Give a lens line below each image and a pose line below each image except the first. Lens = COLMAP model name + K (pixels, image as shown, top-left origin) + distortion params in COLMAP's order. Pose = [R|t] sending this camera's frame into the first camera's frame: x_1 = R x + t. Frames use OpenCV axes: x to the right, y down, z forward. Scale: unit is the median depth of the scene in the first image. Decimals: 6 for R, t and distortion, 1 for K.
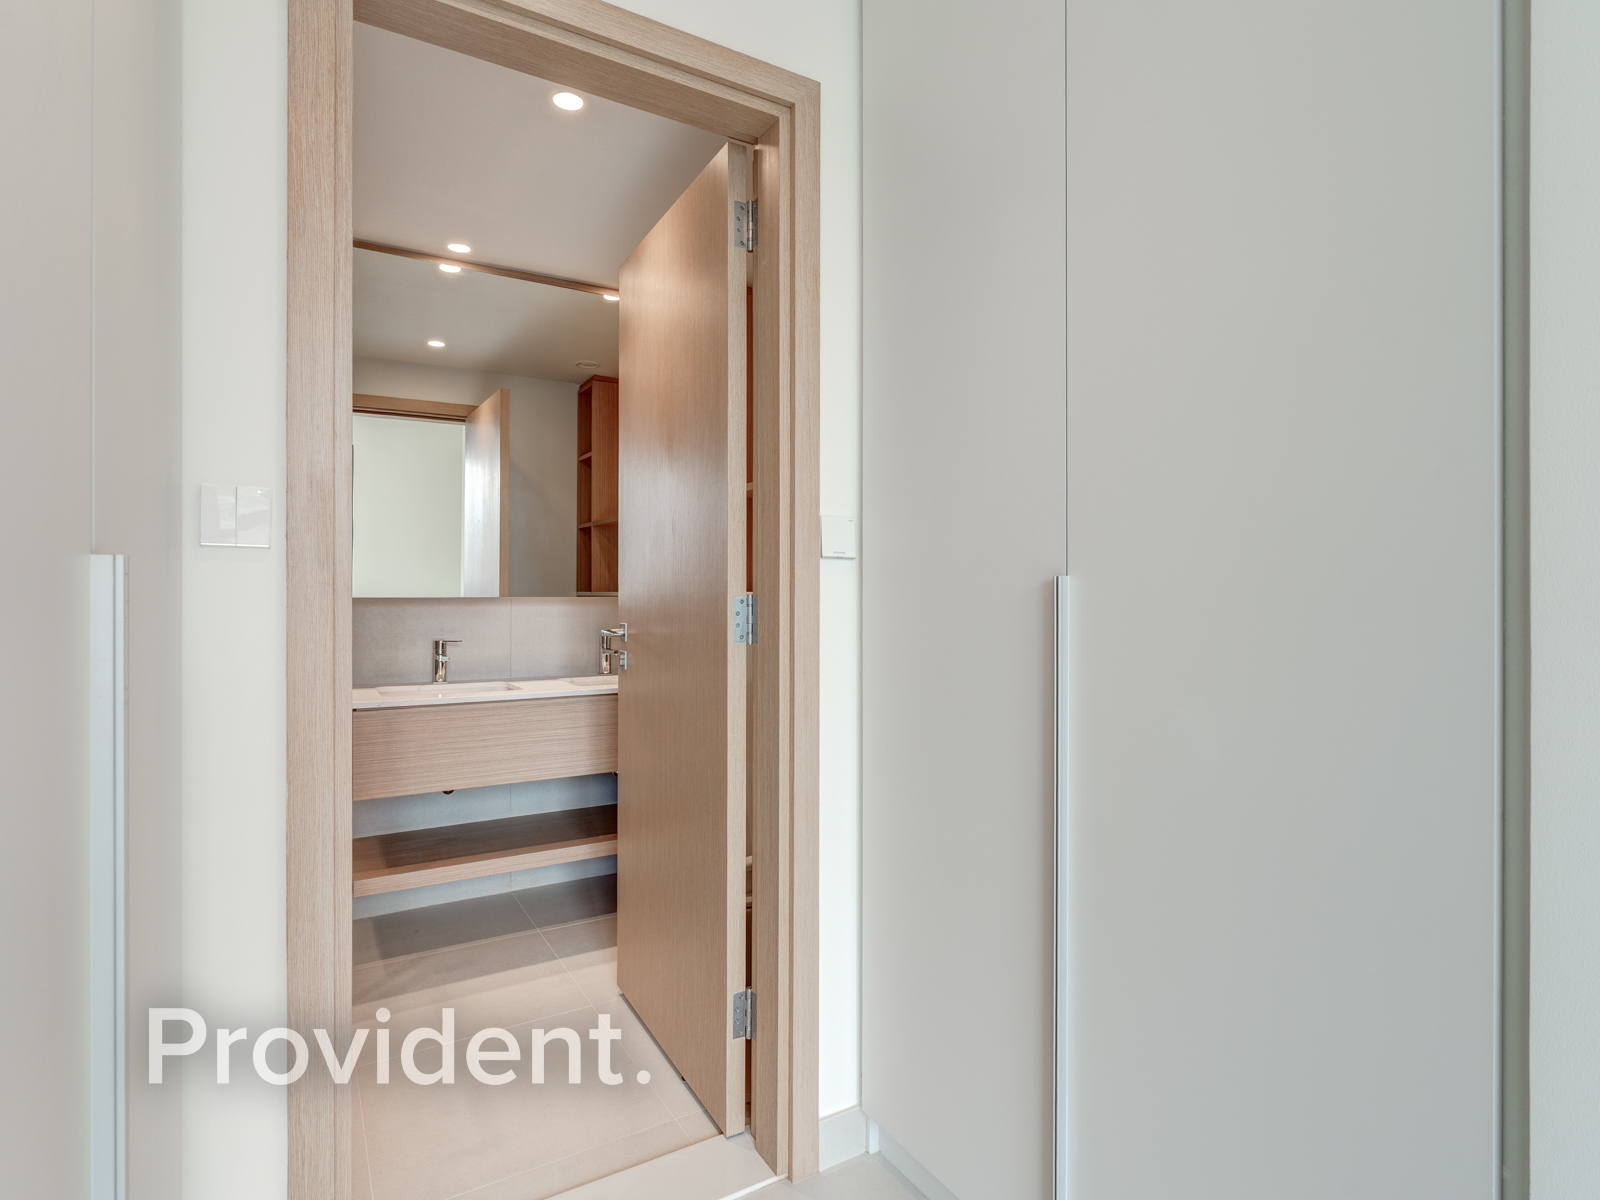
lens RADIAL K [[821.1, 0, 797.7], [0, 821.1, 594.5], [0, 0, 1]] dist [-0.000485, 0.003476]
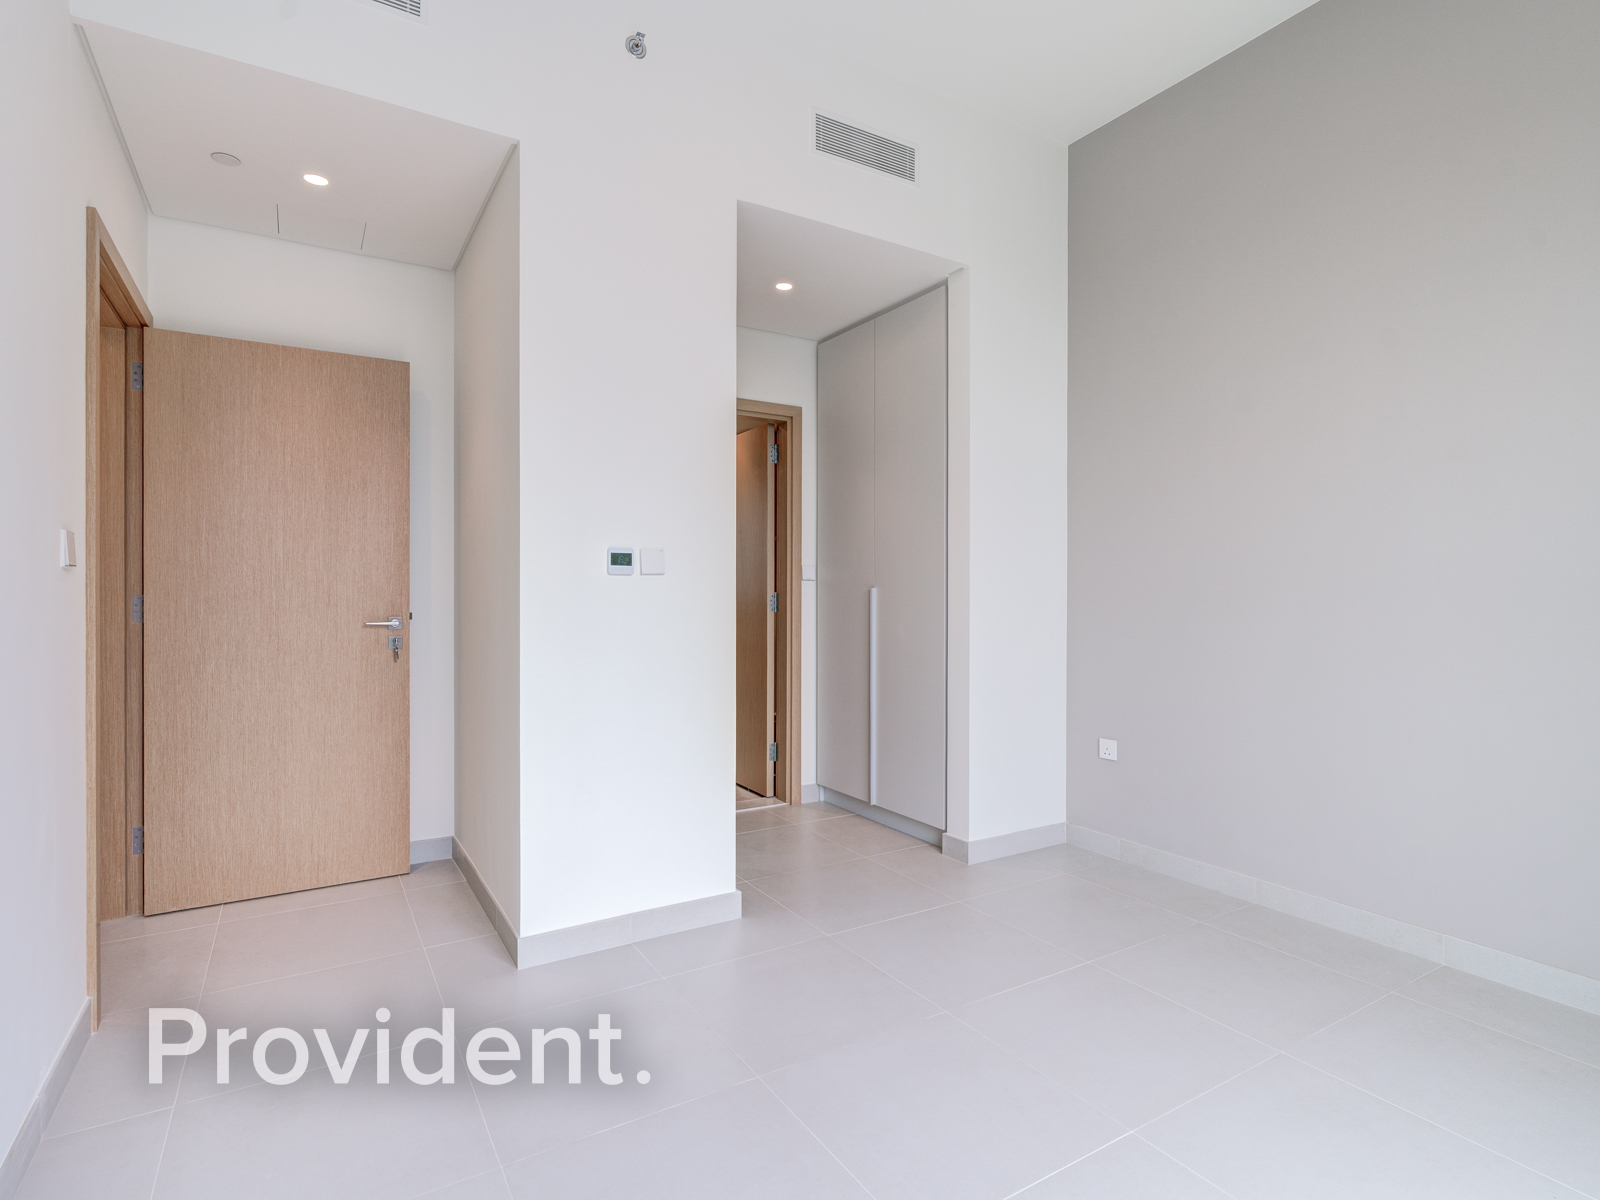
lens RADIAL K [[821.1, 0, 800.7], [0, 821.1, 595.0], [0, 0, 1]] dist [-0.000485, 0.003476]
pose [[0.999994, 0.000705, 0.003329, 0.013679], [-0.000711, 0.999998, 0.001852, 0.000558], [-0.003328, -0.001854, 0.999993, -1.729744]]
